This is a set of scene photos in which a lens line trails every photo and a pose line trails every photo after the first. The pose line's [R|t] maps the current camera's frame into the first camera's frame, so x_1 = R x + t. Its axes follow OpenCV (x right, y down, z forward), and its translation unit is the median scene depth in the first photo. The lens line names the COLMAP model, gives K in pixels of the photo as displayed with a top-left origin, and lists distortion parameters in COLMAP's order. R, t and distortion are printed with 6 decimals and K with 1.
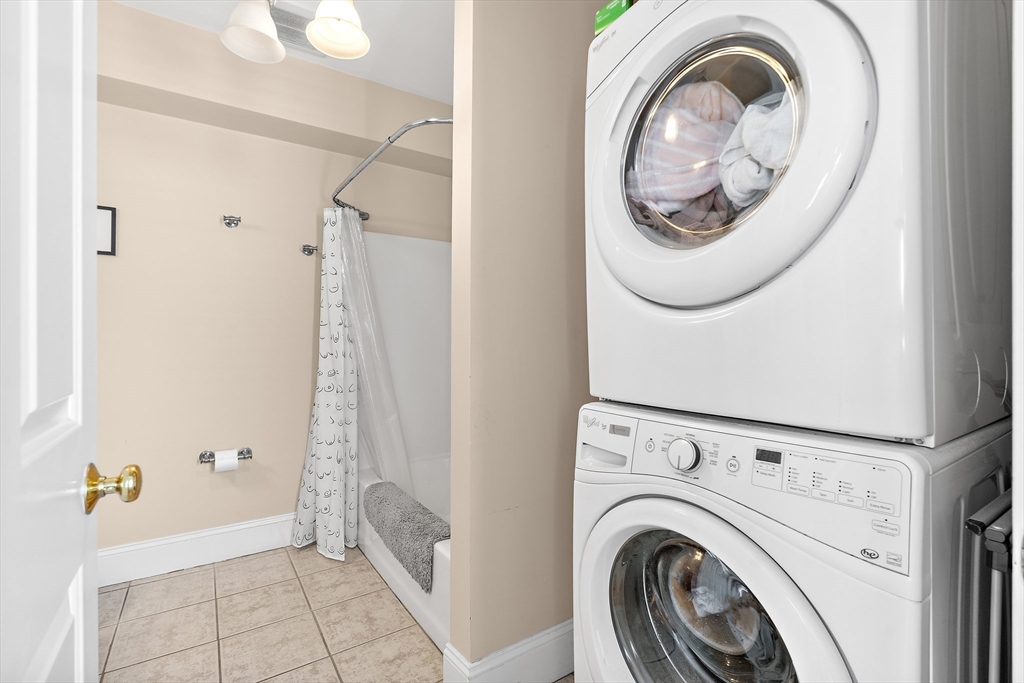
lens RADIAL K [[456.2, 0, 508.6], [0, 456.2, 342.0], [0, 0, 1]] dist [-0.004000, -0.000741]
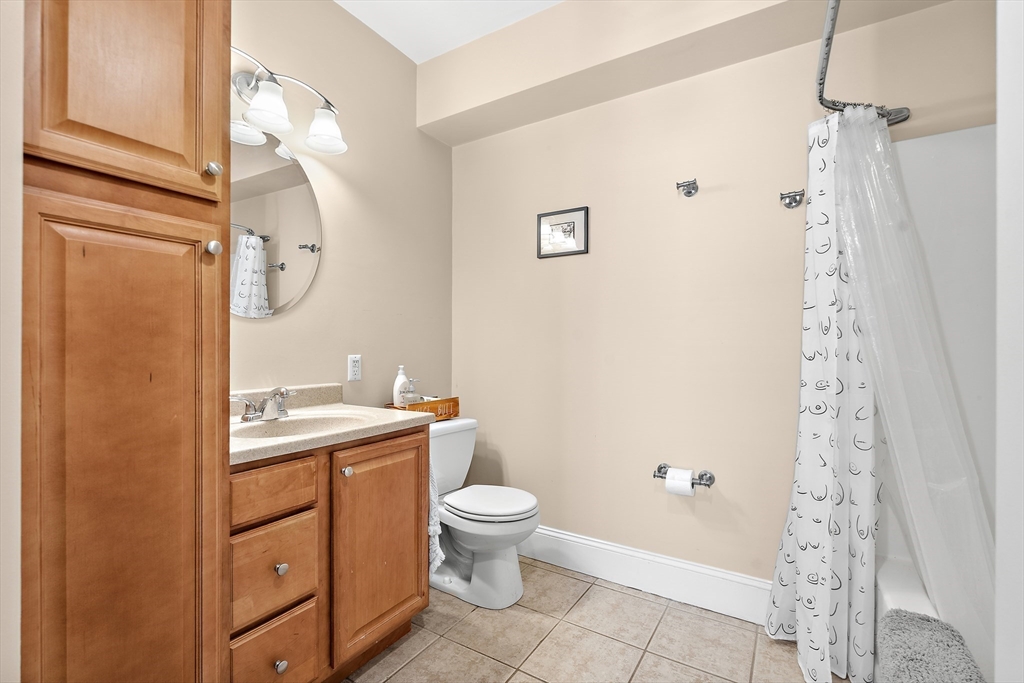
lens RADIAL K [[456.2, 0, 508.6], [0, 456.2, 342.0], [0, 0, 1]] dist [-0.004000, -0.000741]
pose [[0.408722, -0.008090, -0.912623, 0.002087], [-0.008448, 0.999884, -0.012647, 0.021918], [0.912620, 0.012879, 0.408607, 0.361537]]
